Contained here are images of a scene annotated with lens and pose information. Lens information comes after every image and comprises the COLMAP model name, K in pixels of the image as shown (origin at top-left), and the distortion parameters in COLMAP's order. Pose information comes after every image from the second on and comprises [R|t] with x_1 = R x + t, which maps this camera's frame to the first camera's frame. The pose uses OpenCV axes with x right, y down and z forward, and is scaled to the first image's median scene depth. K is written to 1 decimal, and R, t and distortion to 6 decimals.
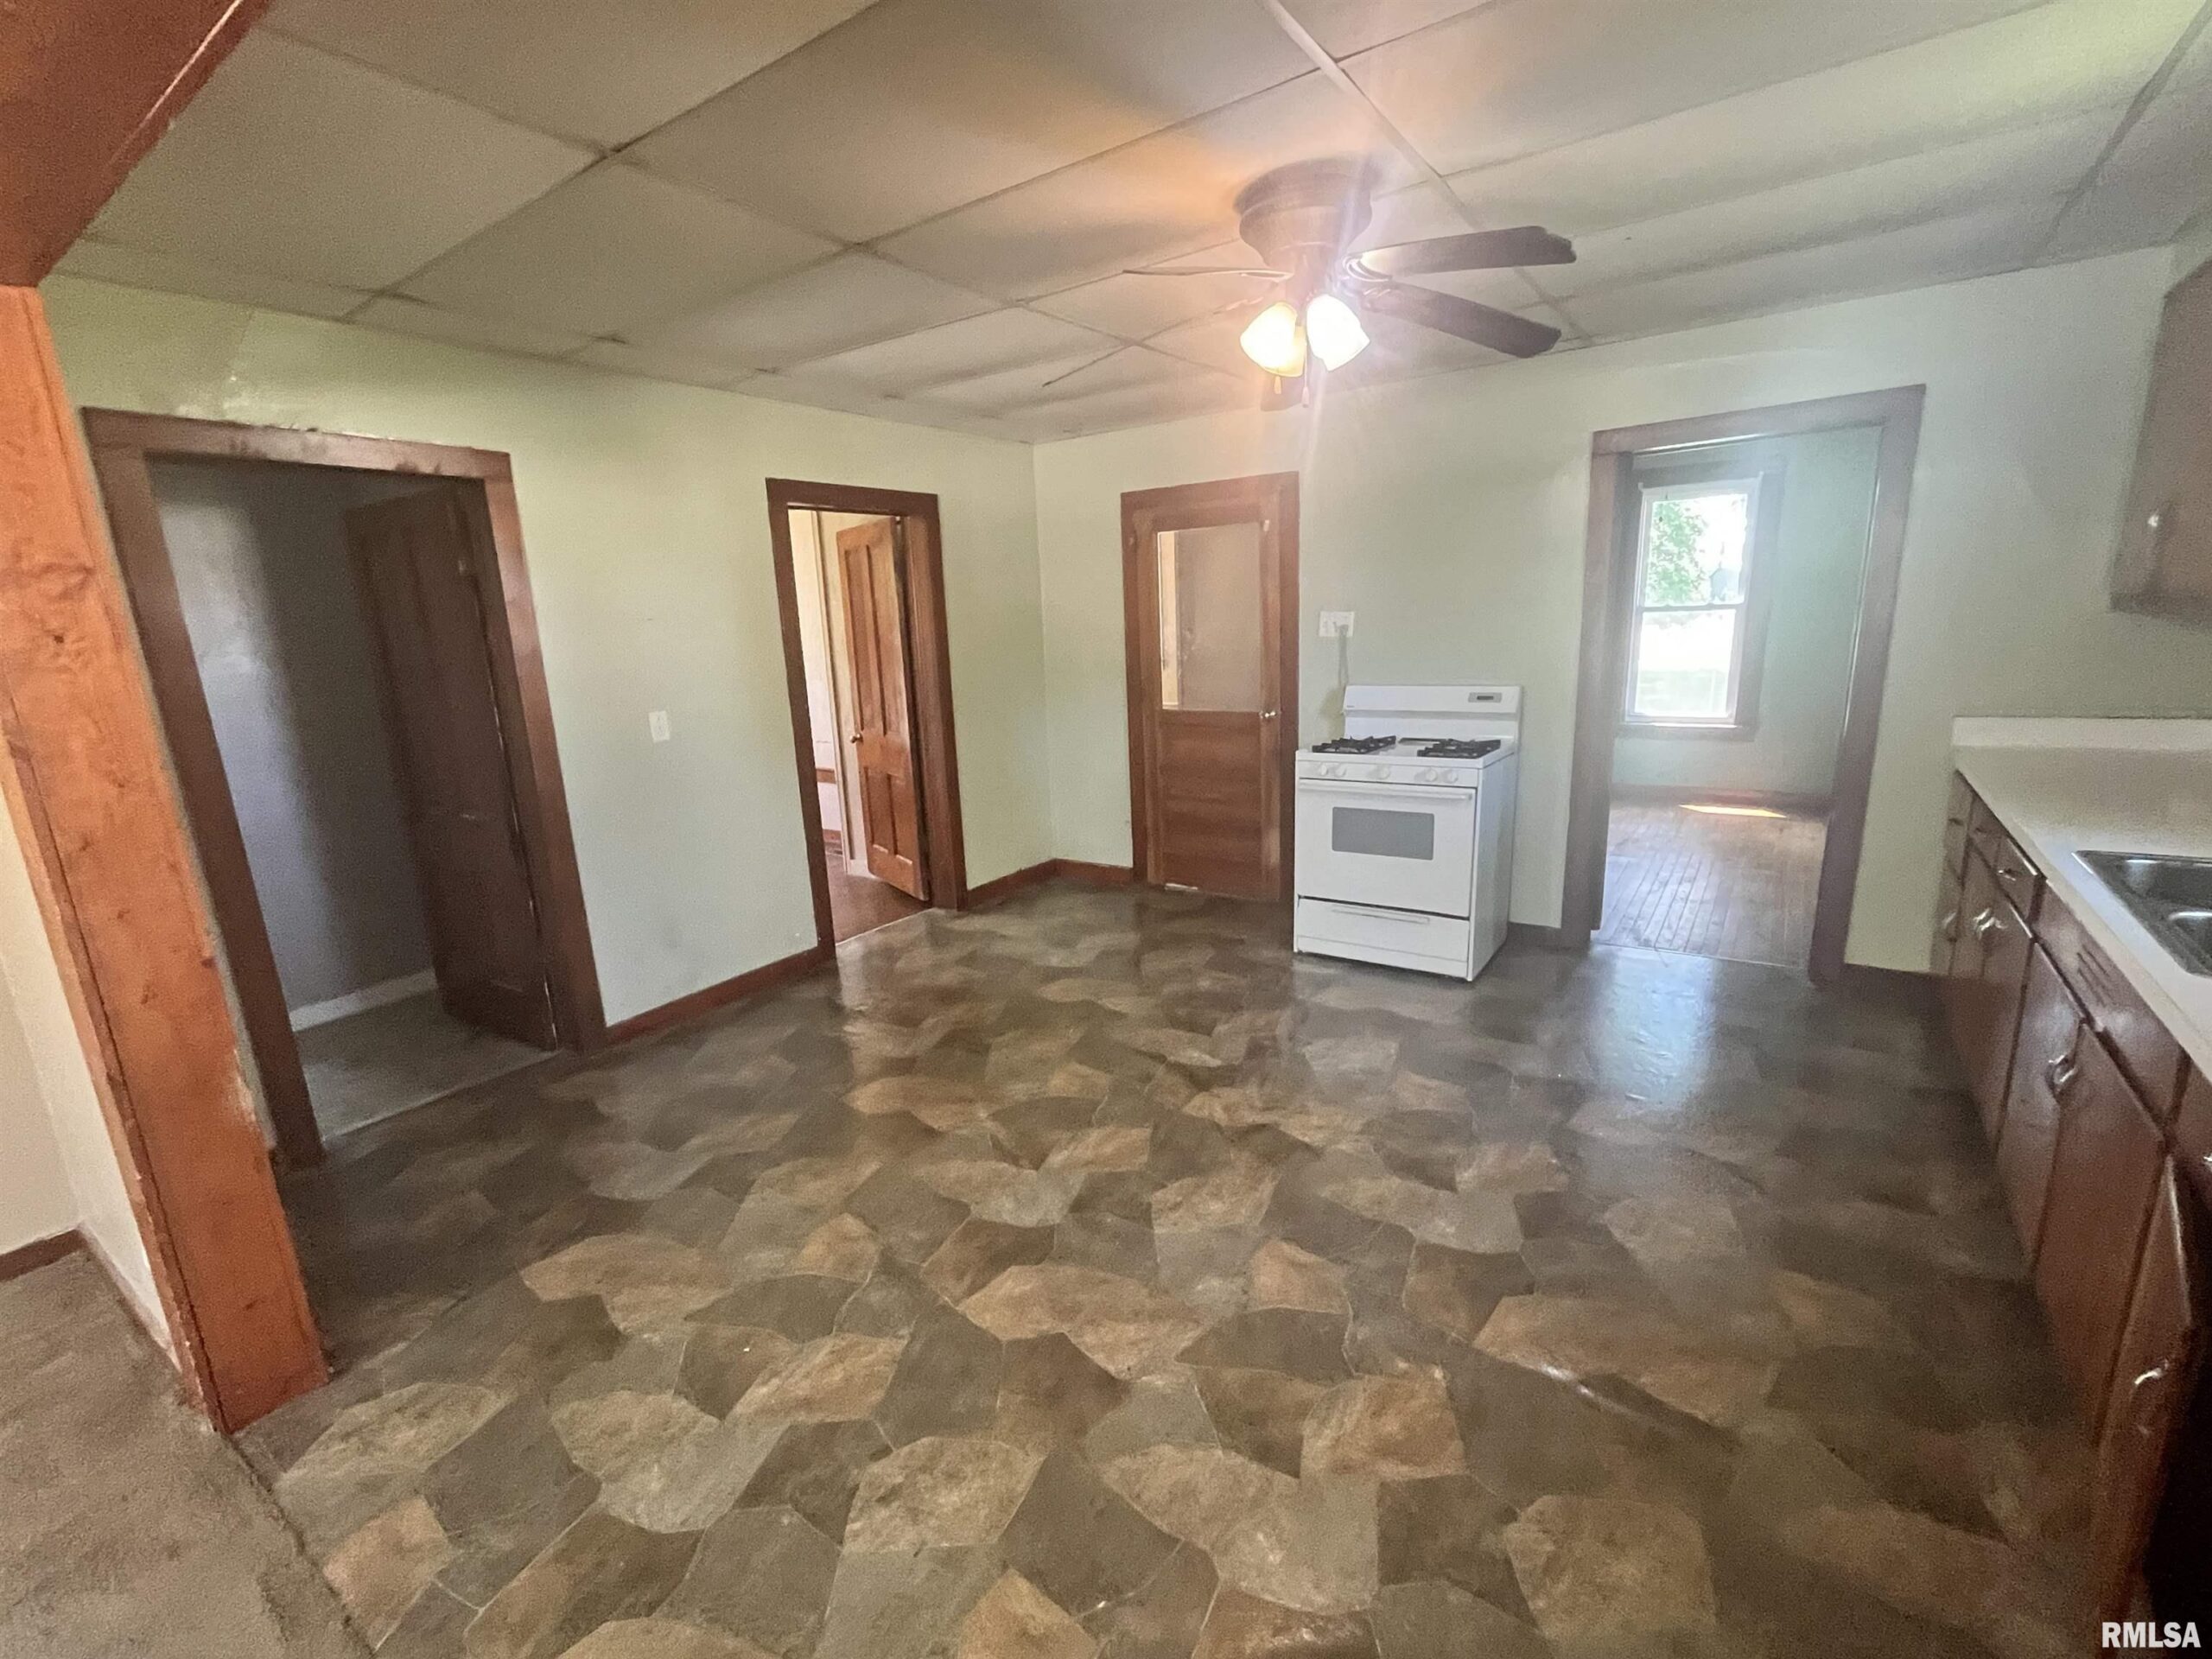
lens RADIAL K [[960.7, 0, 1088.8], [0, 960.7, 836.5], [0, 0, 1]] dist [-0.004099, -0.001588]
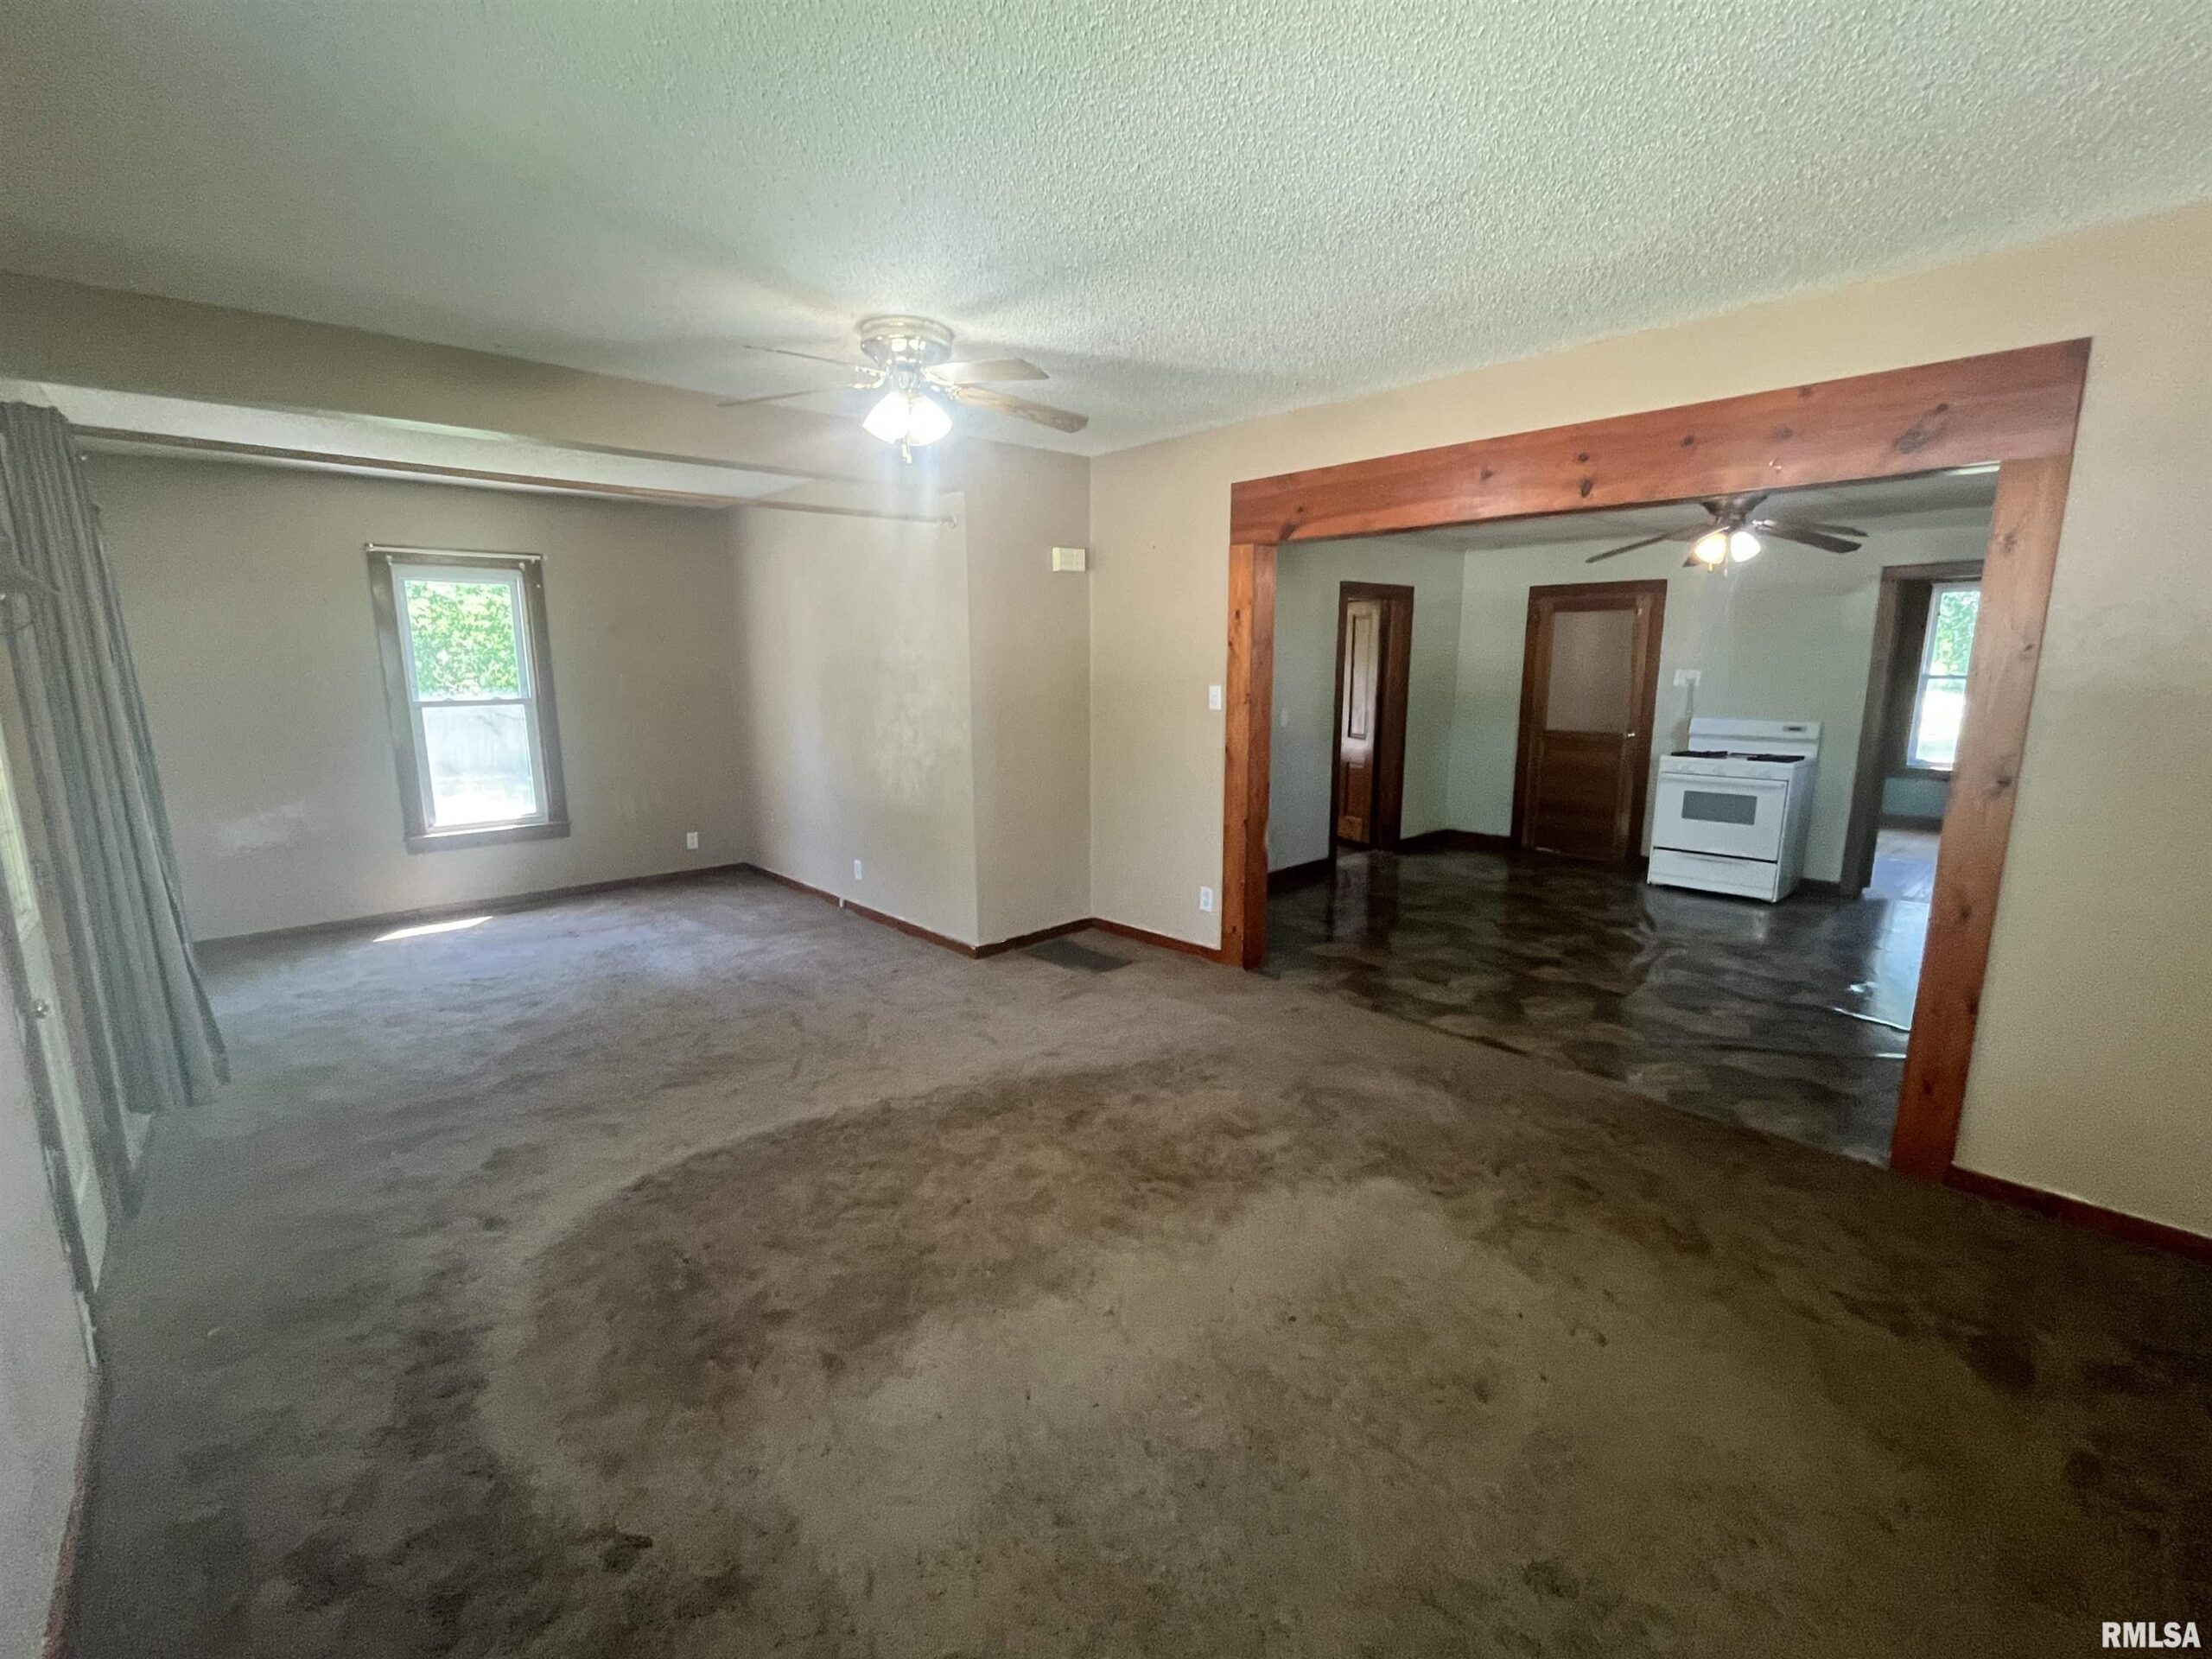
lens RADIAL K [[960.7, 0, 1086.7], [0, 960.7, 838.8], [0, 0, 1]] dist [-0.004099, -0.001588]
pose [[0.974604, 0.077645, -0.210045, -0.377302], [-0.085071, 0.996021, -0.026537, 0.177147], [0.207149, 0.043732, 0.977331, -0.772119]]
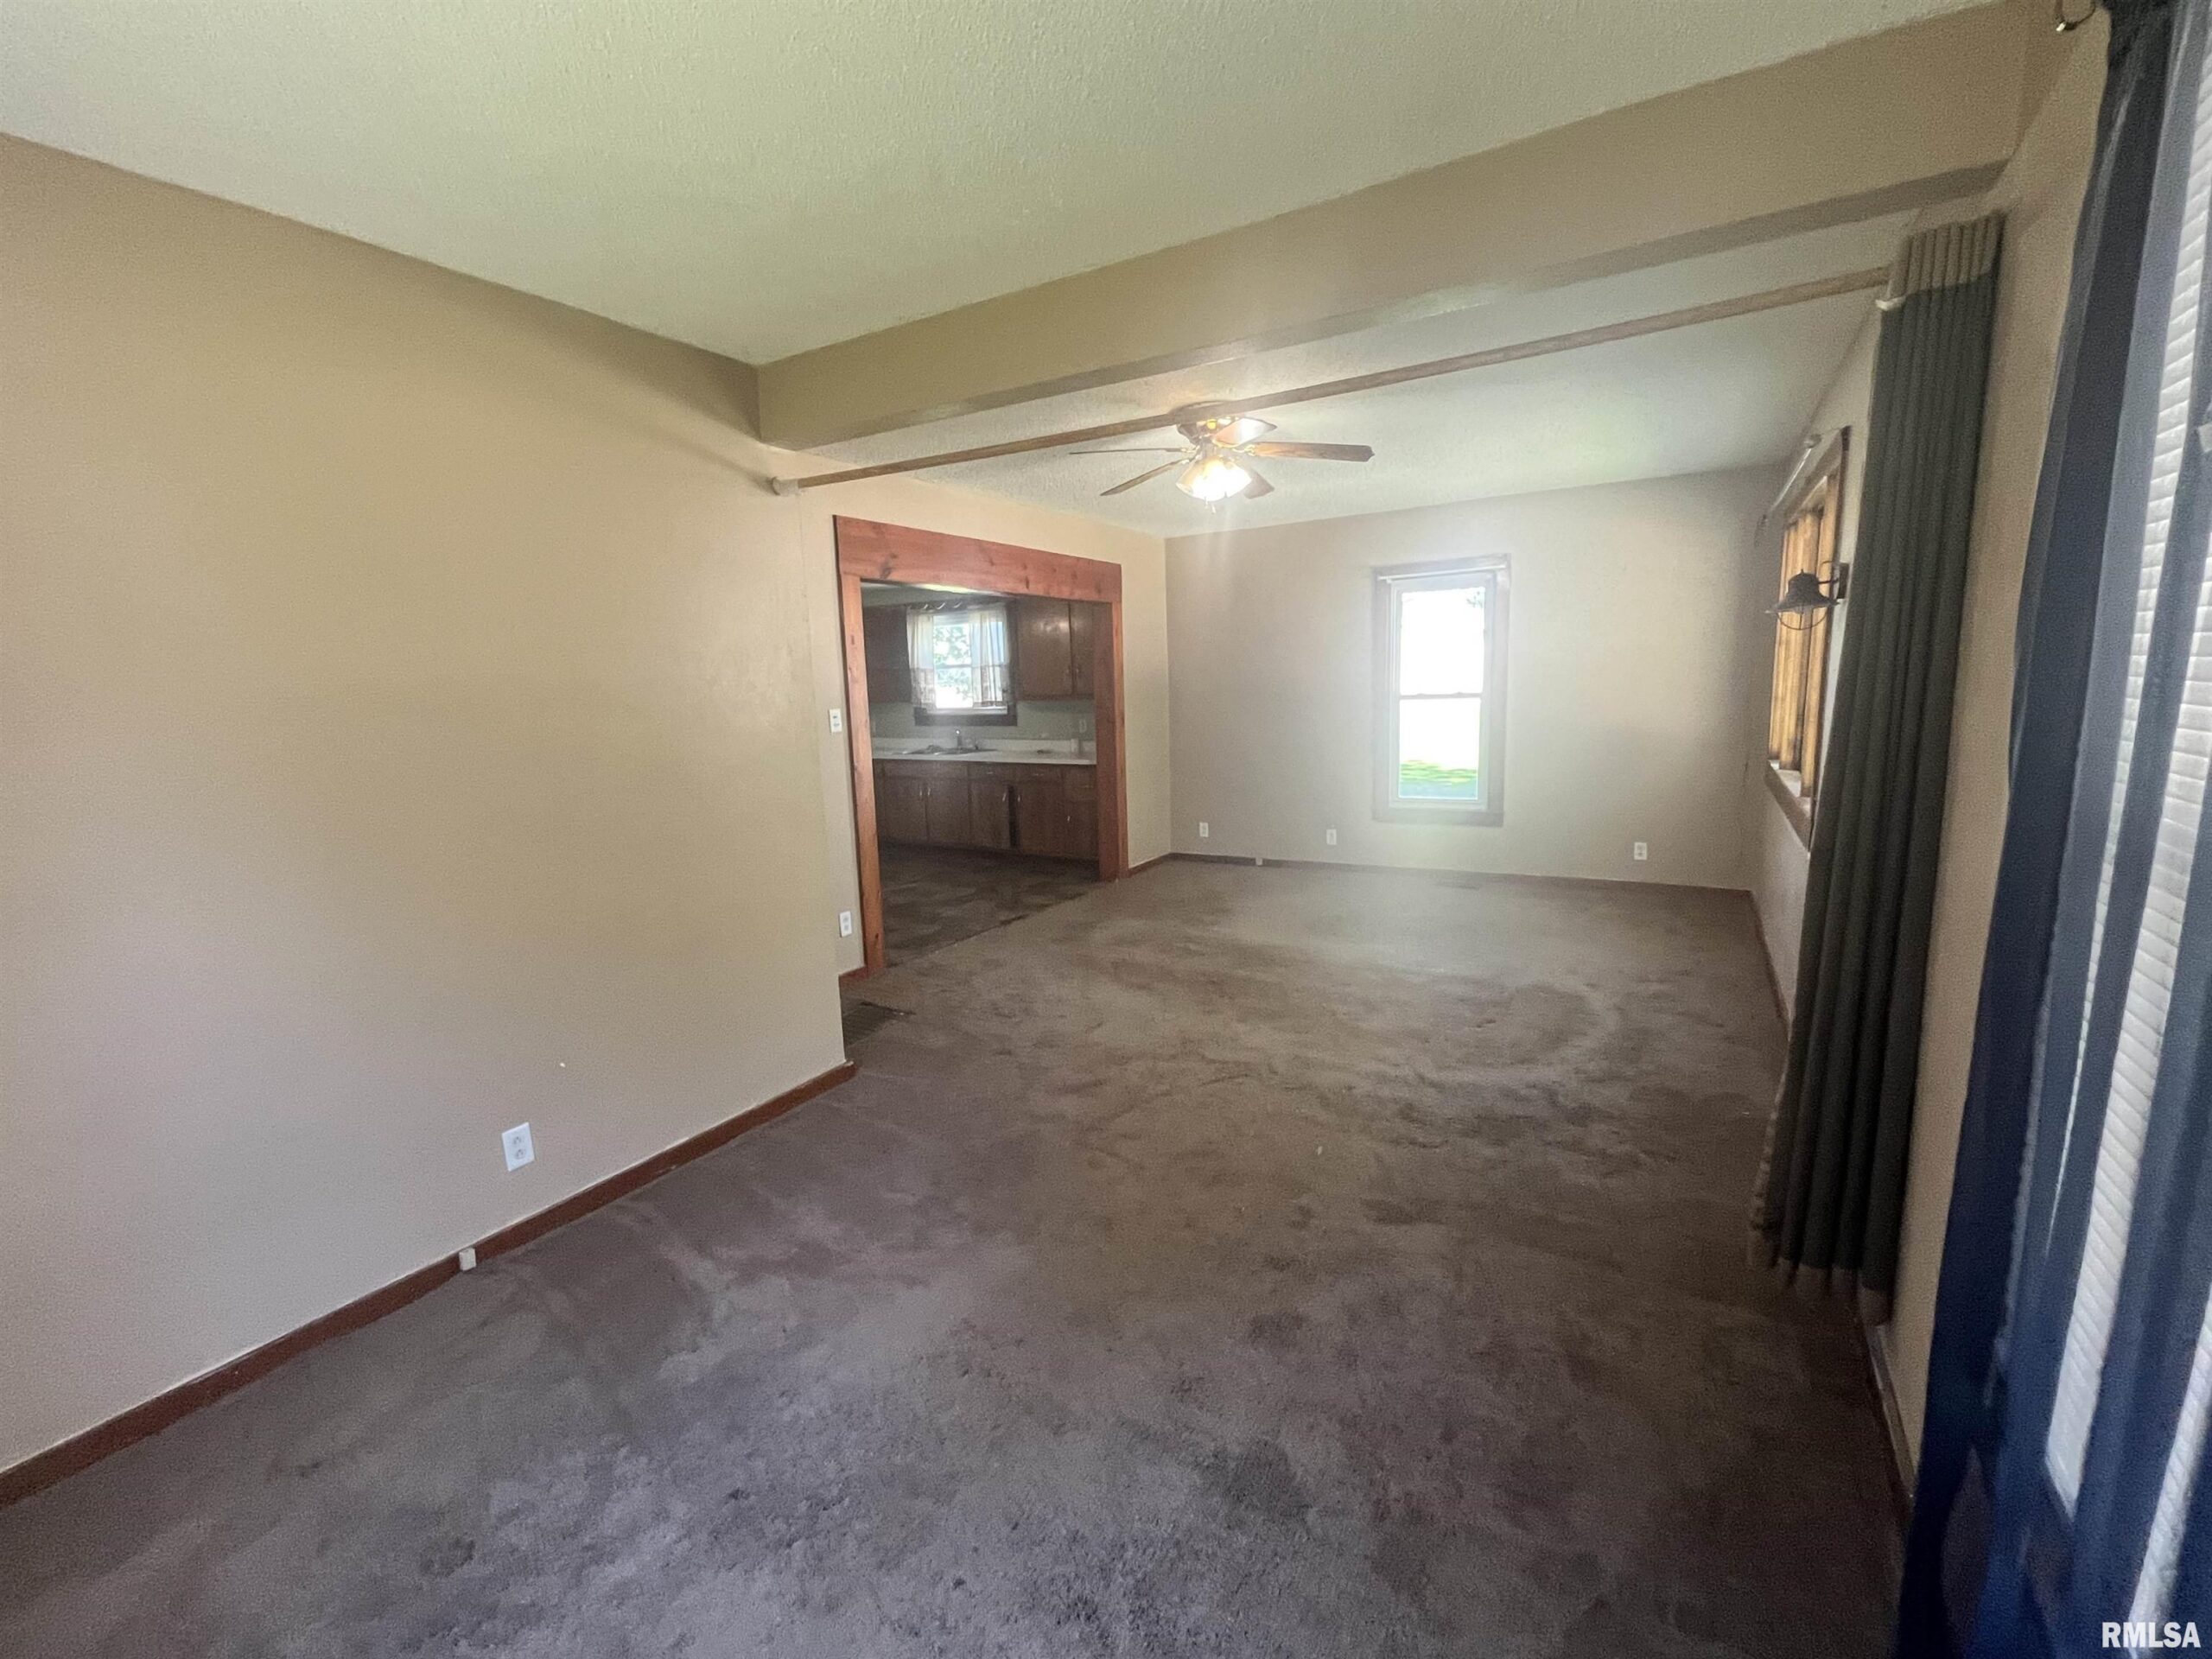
lens RADIAL K [[960.7, 0, 1102.9], [0, 960.7, 844.8], [0, 0, 1]] dist [-0.004099, -0.001588]
pose [[-0.080949, -0.123350, 0.989056, -1.723699], [0.261271, 0.954988, 0.140485, 0.023848], [-0.961865, 0.269784, -0.045078, 0.195902]]
